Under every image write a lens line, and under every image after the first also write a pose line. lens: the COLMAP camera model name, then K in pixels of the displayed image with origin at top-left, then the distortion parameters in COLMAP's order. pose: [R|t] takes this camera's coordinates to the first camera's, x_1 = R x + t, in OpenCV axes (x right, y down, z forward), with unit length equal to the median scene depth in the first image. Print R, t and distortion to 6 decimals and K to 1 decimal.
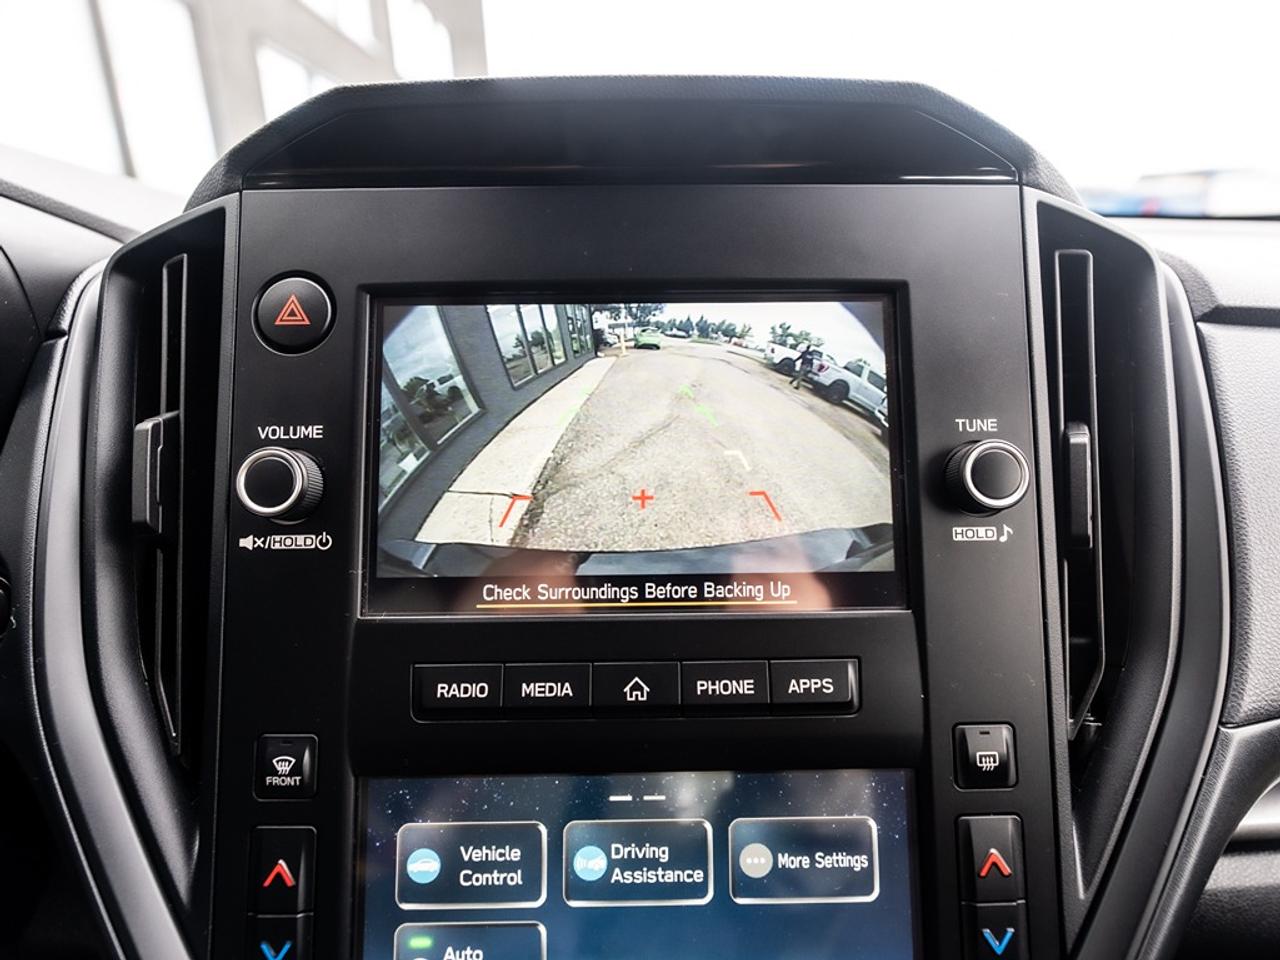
lens RADIAL K [[795.5, 0, 672.5], [0, 795.5, 481.5], [0, 0, 1]] dist [-0.001022, -0.000708]
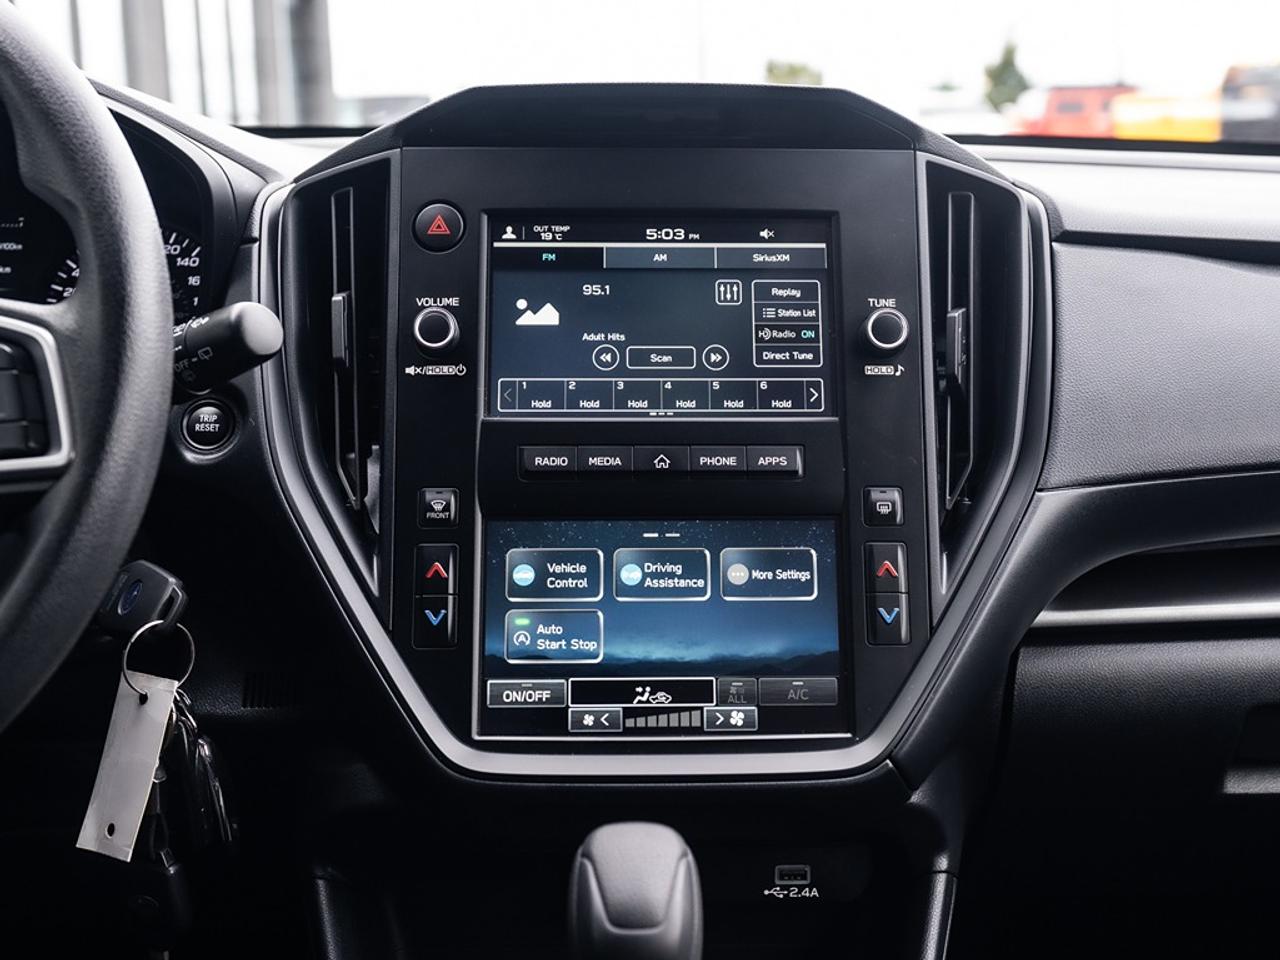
lens RADIAL K [[1660.5, 0, 683.1], [0, 1660.5, 420.6], [0, 0, 1]] dist [0.028975, -0.043780]
pose [[0.999676, 0.008552, 0.023990, -0.082369], [-0.005423, 0.991810, -0.127608, 0.594843], [-0.024885, 0.127437, 0.991534, -2.252555]]
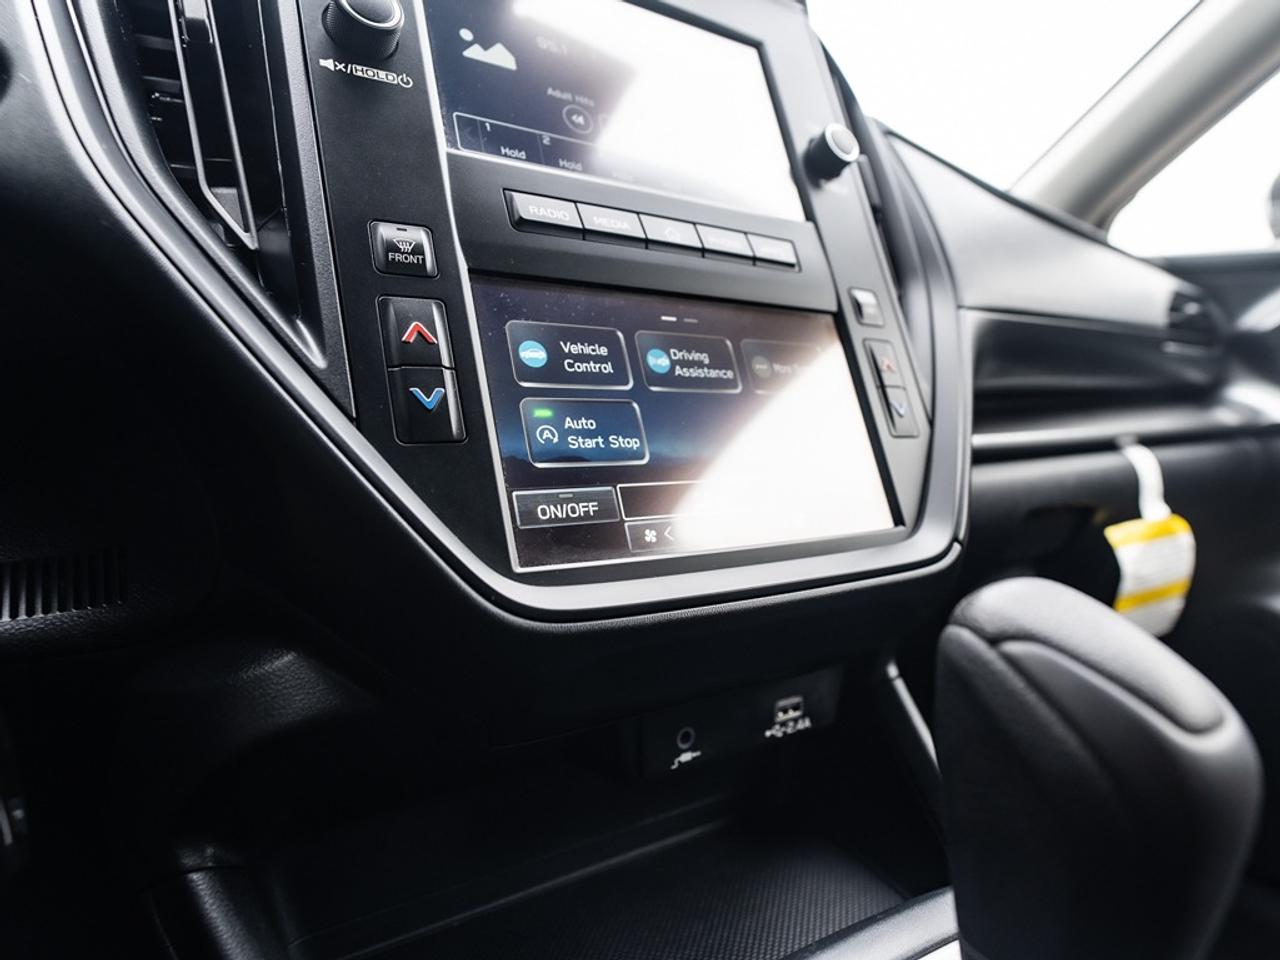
lens RADIAL K [[800.7, 0, 719.7], [0, 800.7, 481.5], [0, 0, 1]] dist [-0.000418, 0.001405]
pose [[0.812784, -0.033468, 0.581603, -0.761939], [0.152498, 0.975759, -0.156965, 0.875872], [-0.562251, 0.216272, 0.798185, -0.015447]]
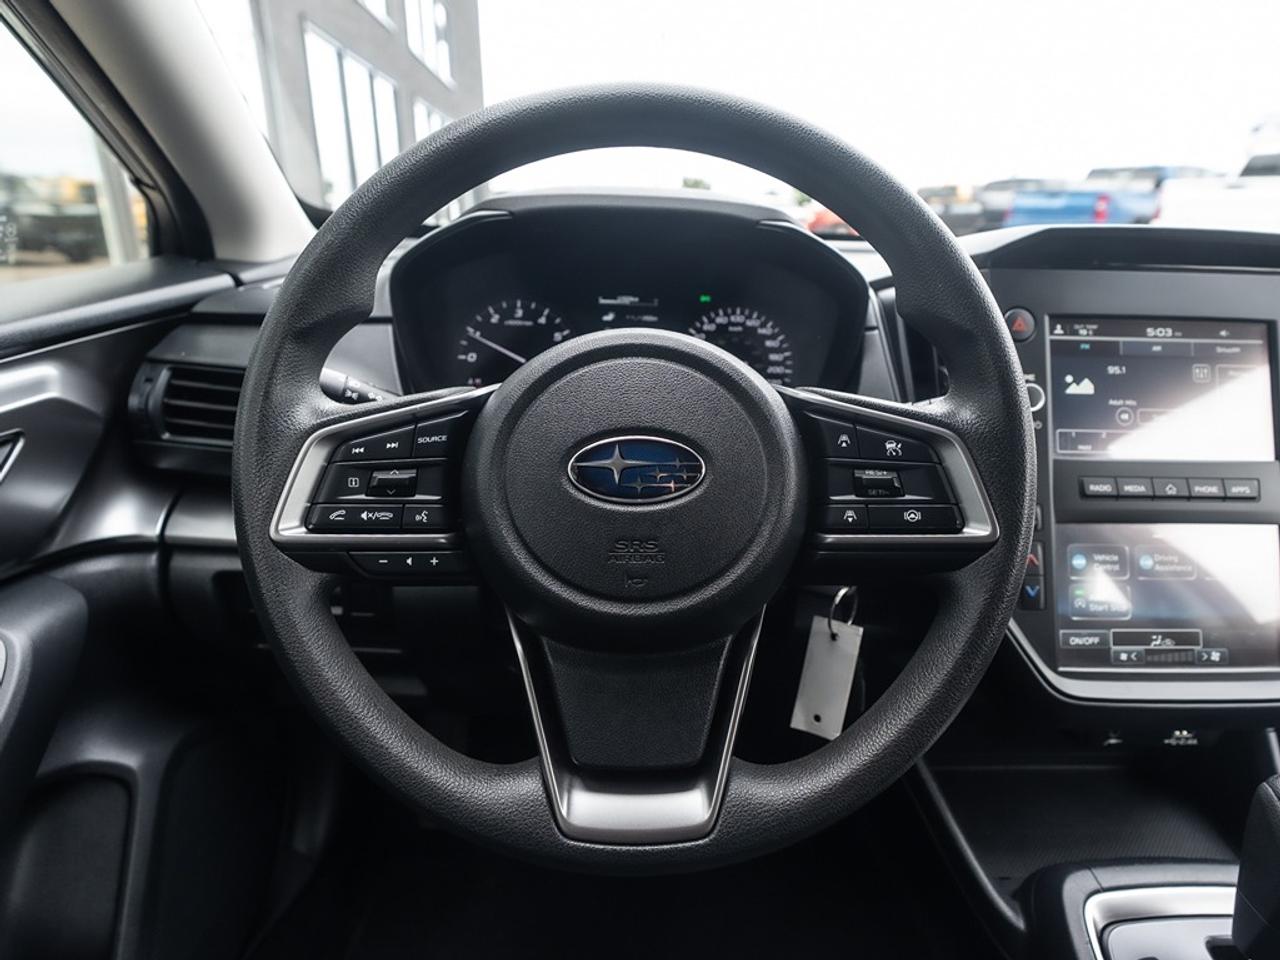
lens RADIAL K [[763.4, 0, 640.0], [0, 763.4, 480.0], [0, 0, 1]] dist [-0.007005, 0.001394]
pose [[0.998954, 0.024278, 0.038756, -1.713782], [-0.025731, 0.998967, 0.037443, 0.187369], [-0.037807, -0.038401, 0.998547, -1.211082]]
